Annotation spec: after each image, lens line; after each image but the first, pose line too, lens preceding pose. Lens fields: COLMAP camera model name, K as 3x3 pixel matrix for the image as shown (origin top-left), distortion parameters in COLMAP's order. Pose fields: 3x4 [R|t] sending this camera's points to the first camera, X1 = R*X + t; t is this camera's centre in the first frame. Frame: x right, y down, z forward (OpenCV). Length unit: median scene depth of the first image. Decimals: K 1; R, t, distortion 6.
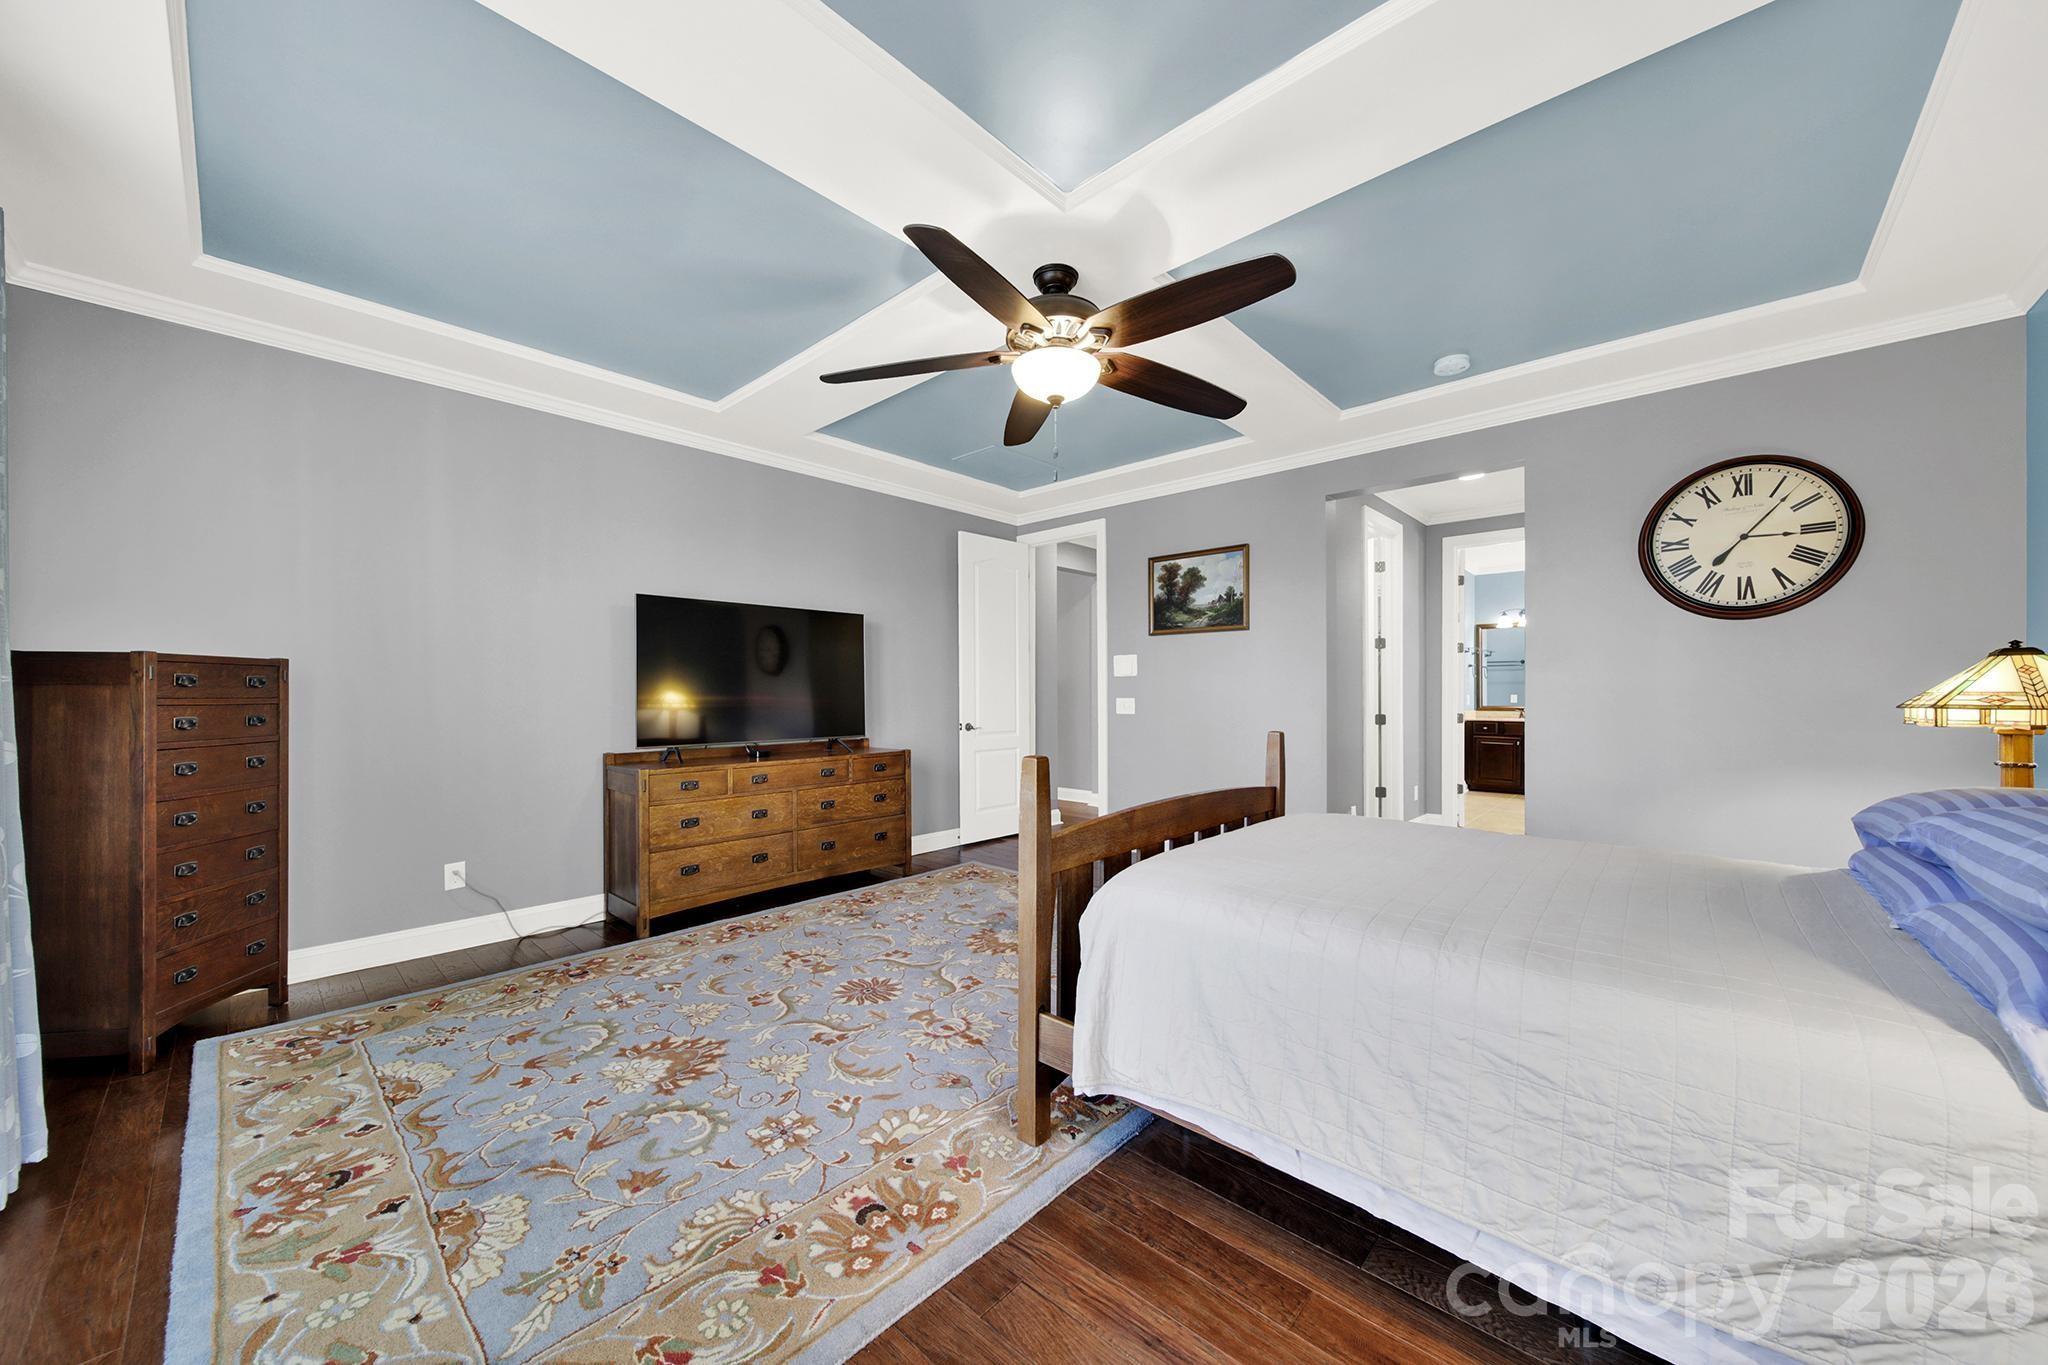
lens RADIAL K [[730.1, 0, 1027.4], [0, 730.1, 690.4], [0, 0, 1]] dist [-0.000256, -0.001651]
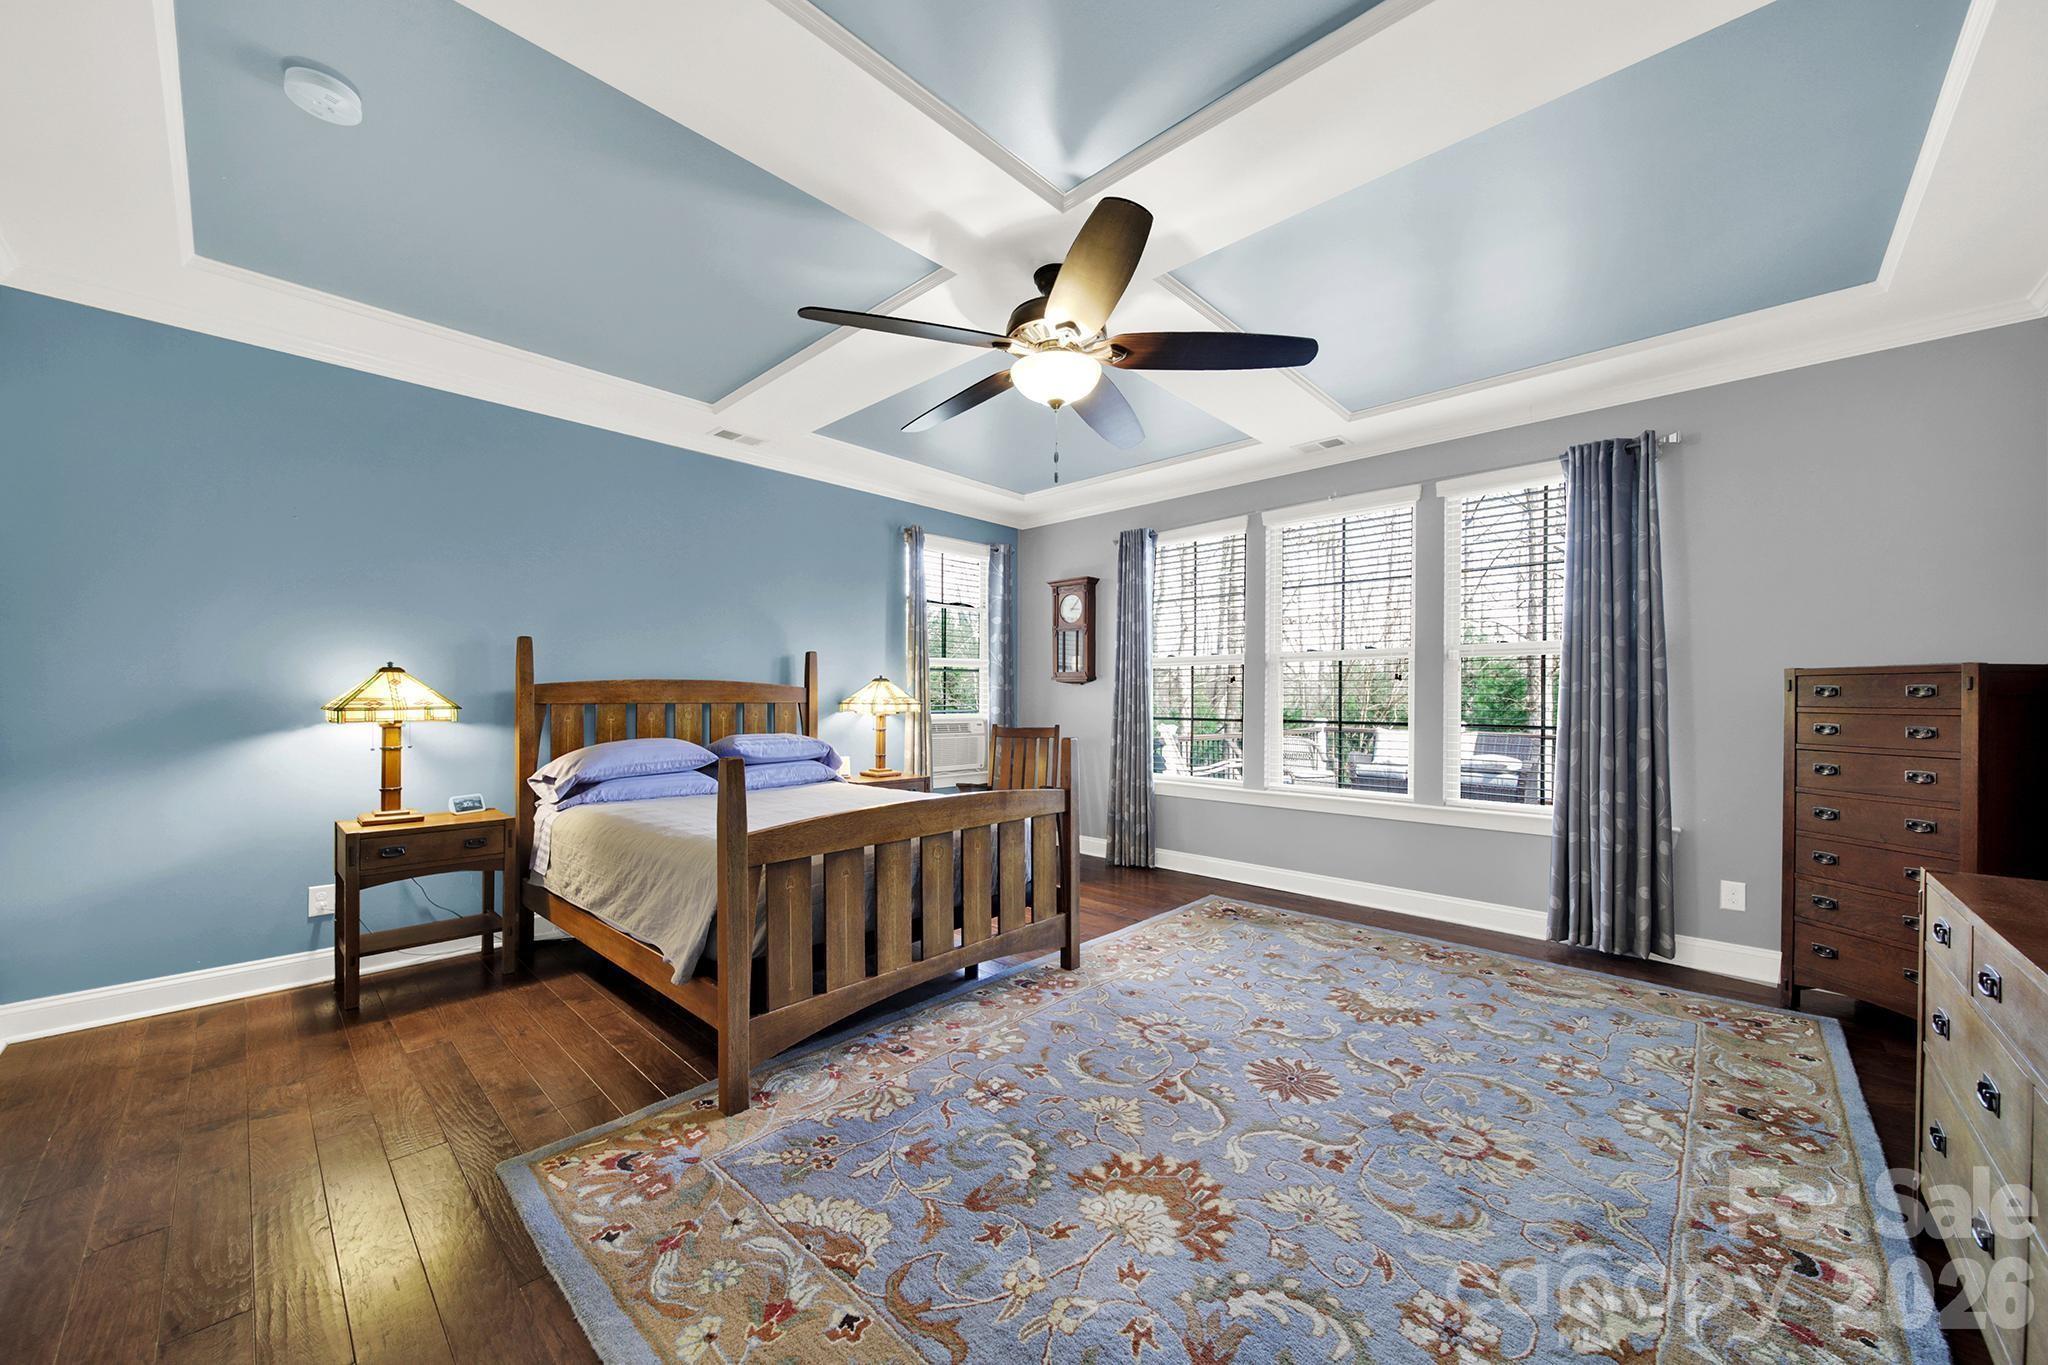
lens RADIAL K [[730.1, 0, 1024.7], [0, 730.1, 693.9], [0, 0, 1]] dist [-0.000256, -0.001651]
pose [[-0.999871, -0.002140, 0.015928, 0.067290], [-0.002227, 0.999982, -0.005487, -0.000377], [-0.015916, -0.005522, -0.999858, 2.056282]]
